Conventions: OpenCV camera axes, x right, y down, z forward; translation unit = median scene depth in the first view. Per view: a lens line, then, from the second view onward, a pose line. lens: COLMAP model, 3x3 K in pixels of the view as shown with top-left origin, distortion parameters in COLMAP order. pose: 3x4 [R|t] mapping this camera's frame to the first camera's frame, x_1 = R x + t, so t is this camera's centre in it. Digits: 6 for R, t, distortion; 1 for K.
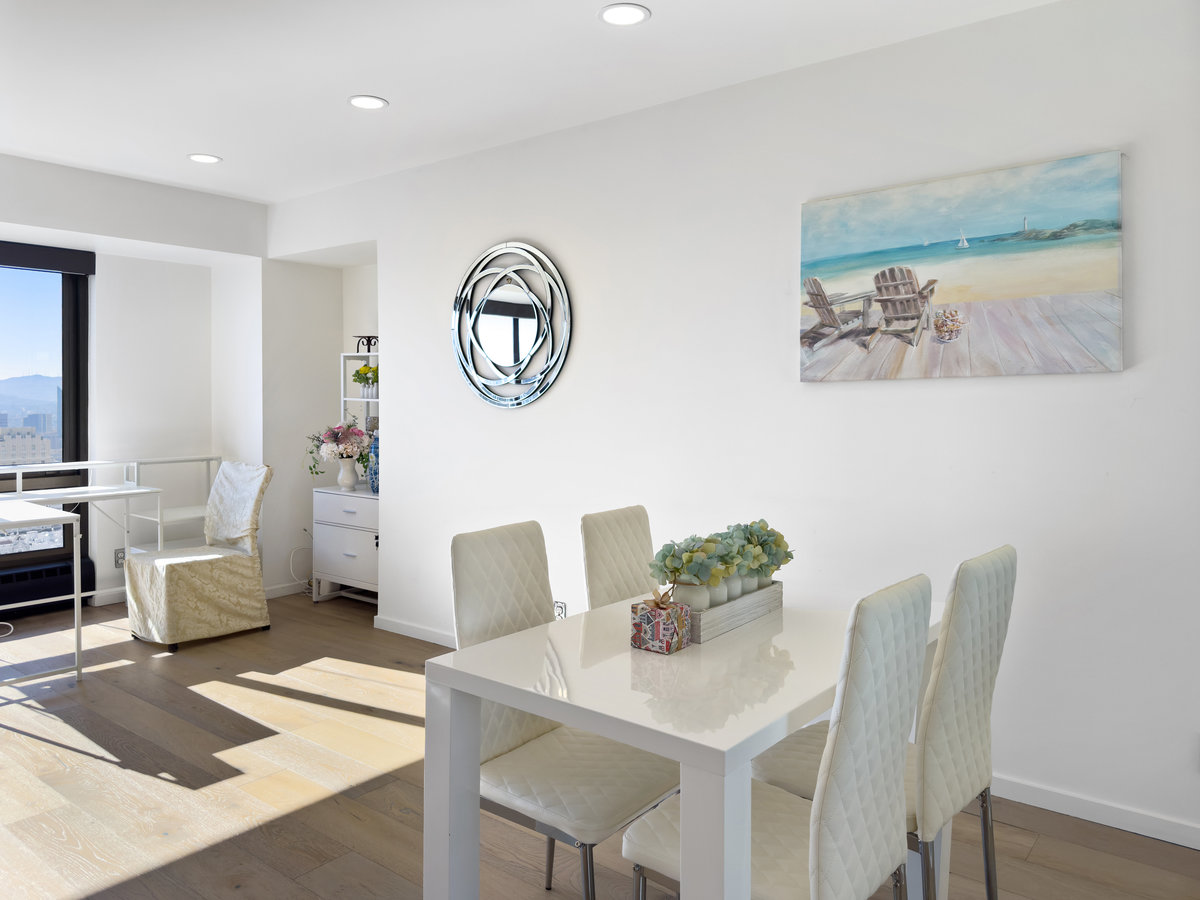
lens RADIAL K [[879.0, 0, 616.2], [0, 879.0, 404.2], [0, 0, 1]] dist [0.050607, -0.047581]
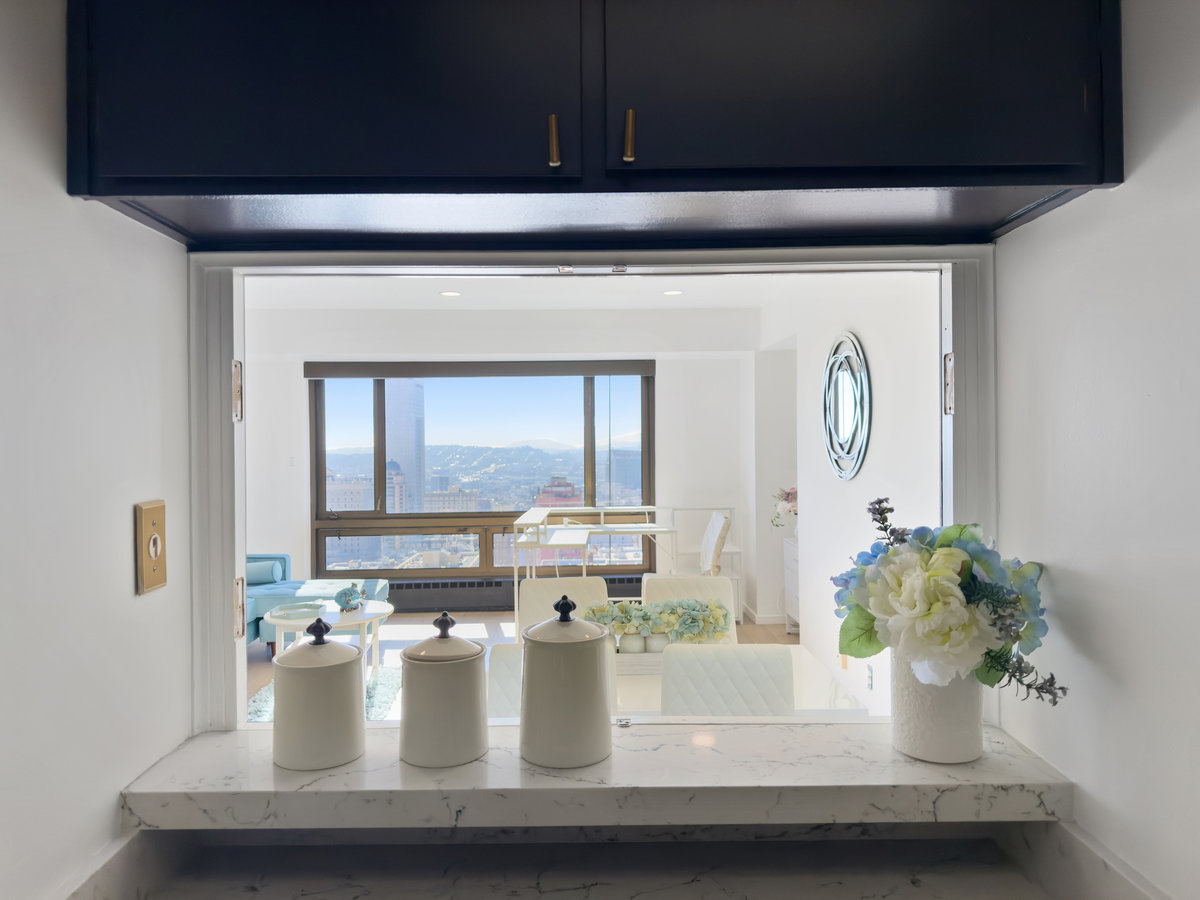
lens RADIAL K [[879.0, 0, 618.7], [0, 879.0, 439.3], [0, 0, 1]] dist [0.050607, -0.047581]
pose [[0.653721, -0.007363, -0.756700, 0.465076], [0.003601, 0.999972, -0.006620, -0.035738], [0.756727, 0.001603, 0.653729, 0.042675]]
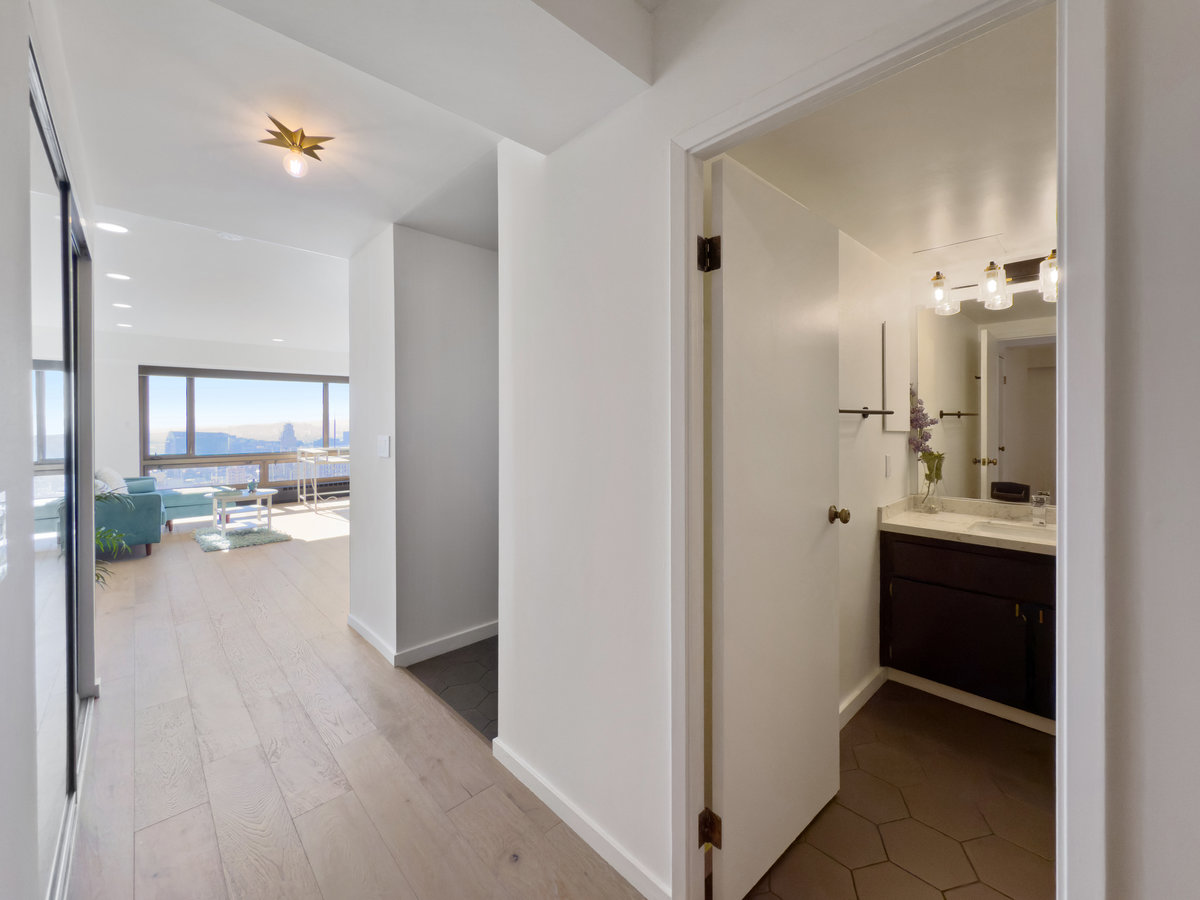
lens RADIAL K [[492.0, 0, 613.0], [0, 492.0, 423.2], [0, 0, 1]] dist [0.002675, 0.000131]
pose [[0.993944, -0.005658, -0.109744, 0.462322], [0.004905, 0.999963, -0.007129, 0.001135], [0.109781, 0.006548, 0.993934, -0.595788]]
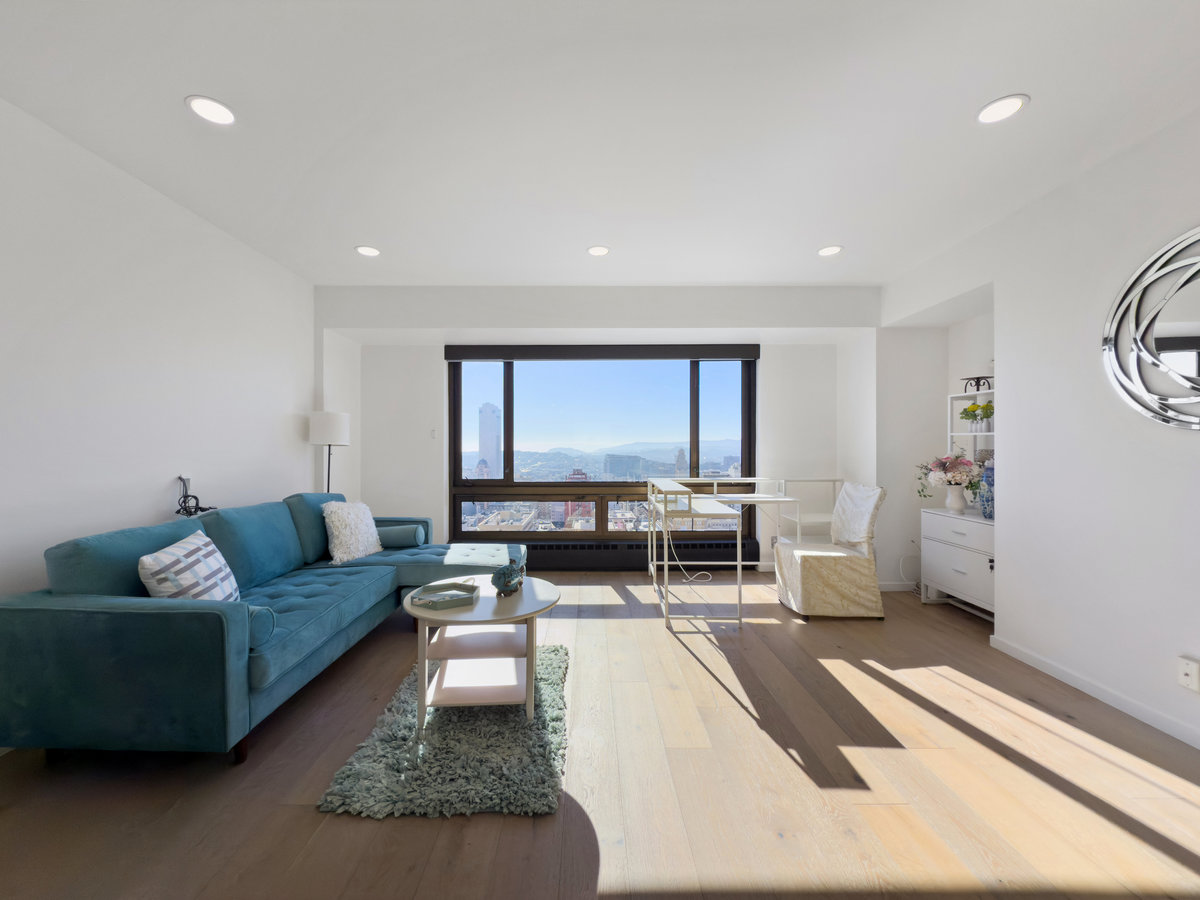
lens RADIAL K [[492.0, 0, 585.5], [0, 492.0, 448.6], [0, 0, 1]] dist [0.002675, 0.000131]
pose [[0.621145, -0.004006, -0.783686, -0.110458], [-0.005117, 0.999945, -0.009167, 0.024013], [0.783679, 0.009704, 0.621090, 0.247562]]
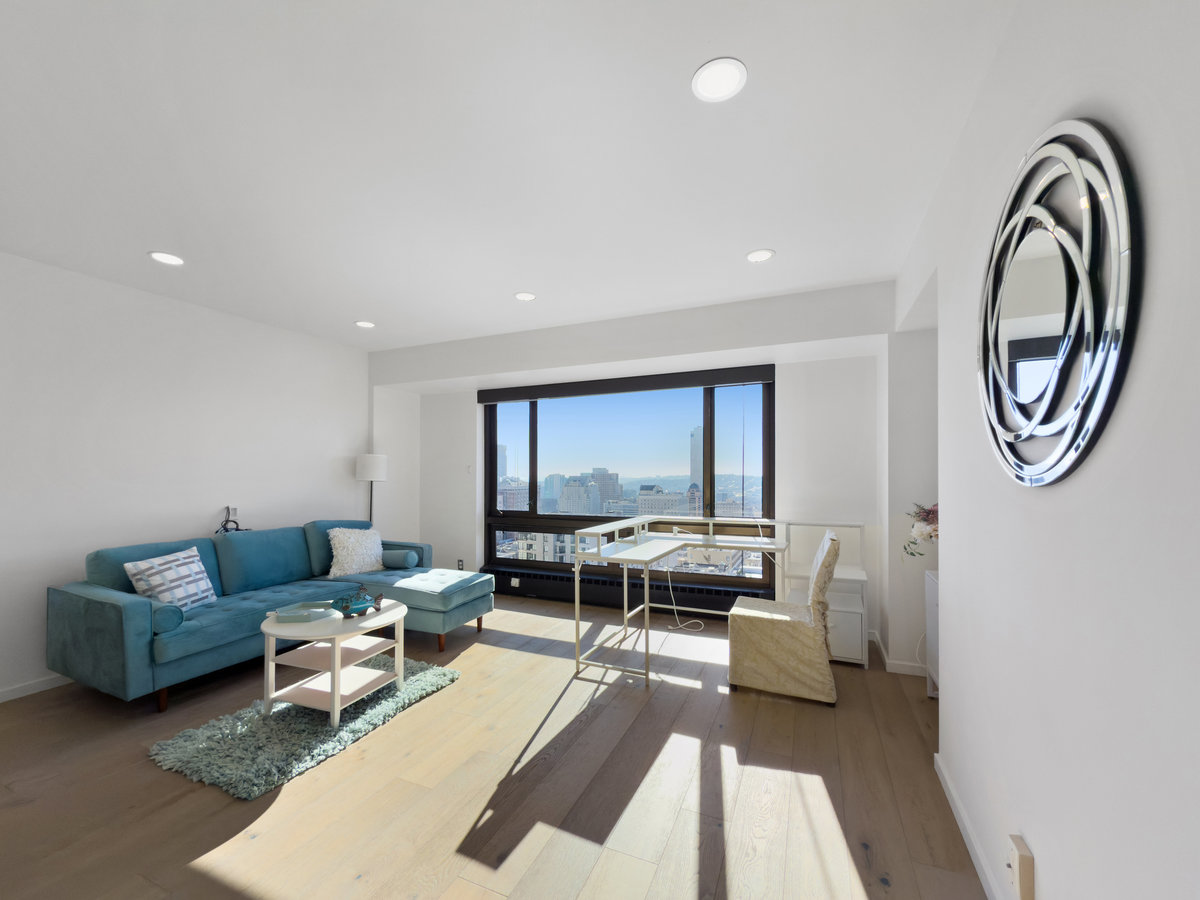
lens RADIAL K [[492.0, 0, 600.9], [0, 492.0, 472.0], [0, 0, 1]] dist [0.002675, 0.000131]
pose [[0.245852, -0.004809, -0.969295, 0.071817], [-0.006087, 0.999960, -0.006505, -0.000434], [0.969288, 0.007499, 0.245813, 0.604590]]
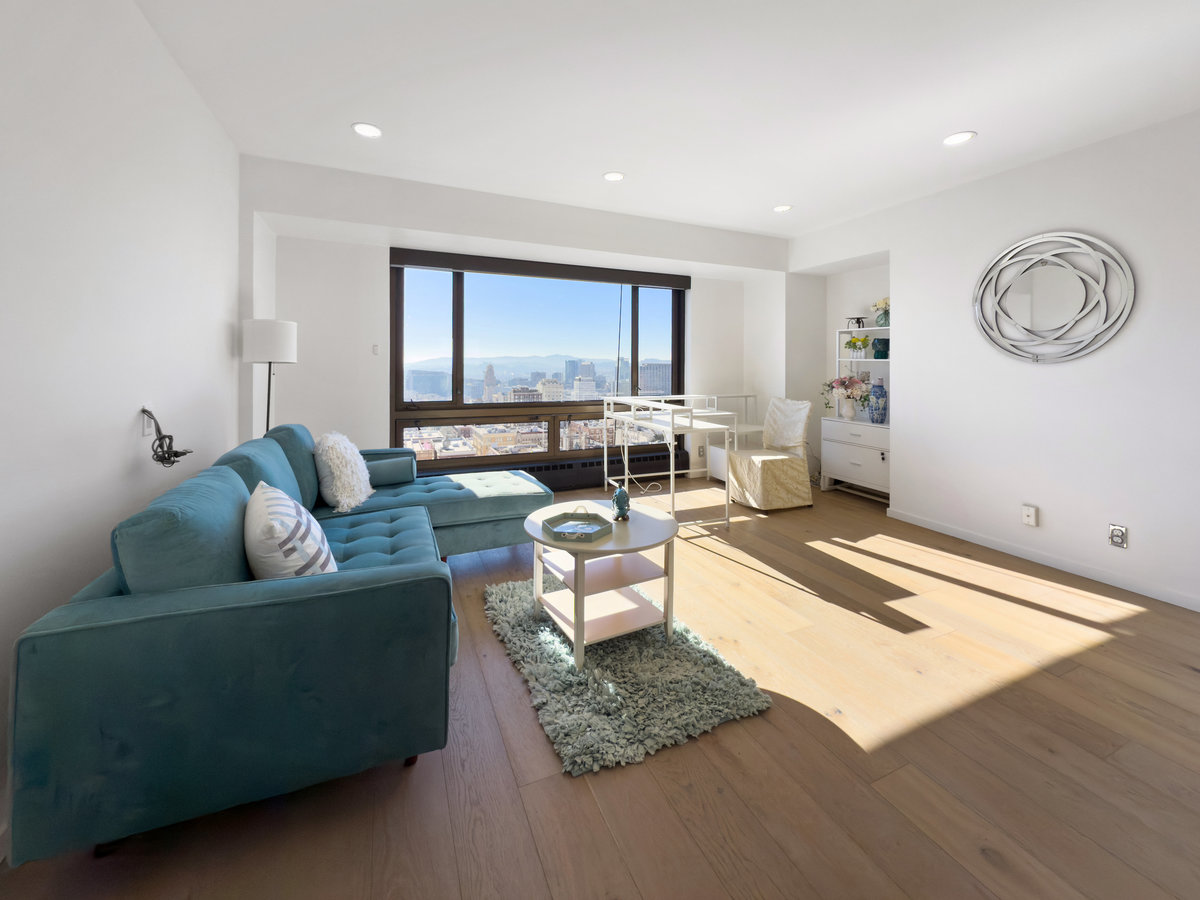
lens RADIAL K [[492.0, 0, 600.8], [0, 492.0, 369.9], [0, 0, 1]] dist [0.002675, 0.000131]
pose [[0.890562, 0.008050, -0.454791, -0.324636], [-0.010162, 0.999946, -0.002200, 0.019471], [0.454748, 0.006581, 0.890596, 0.062733]]
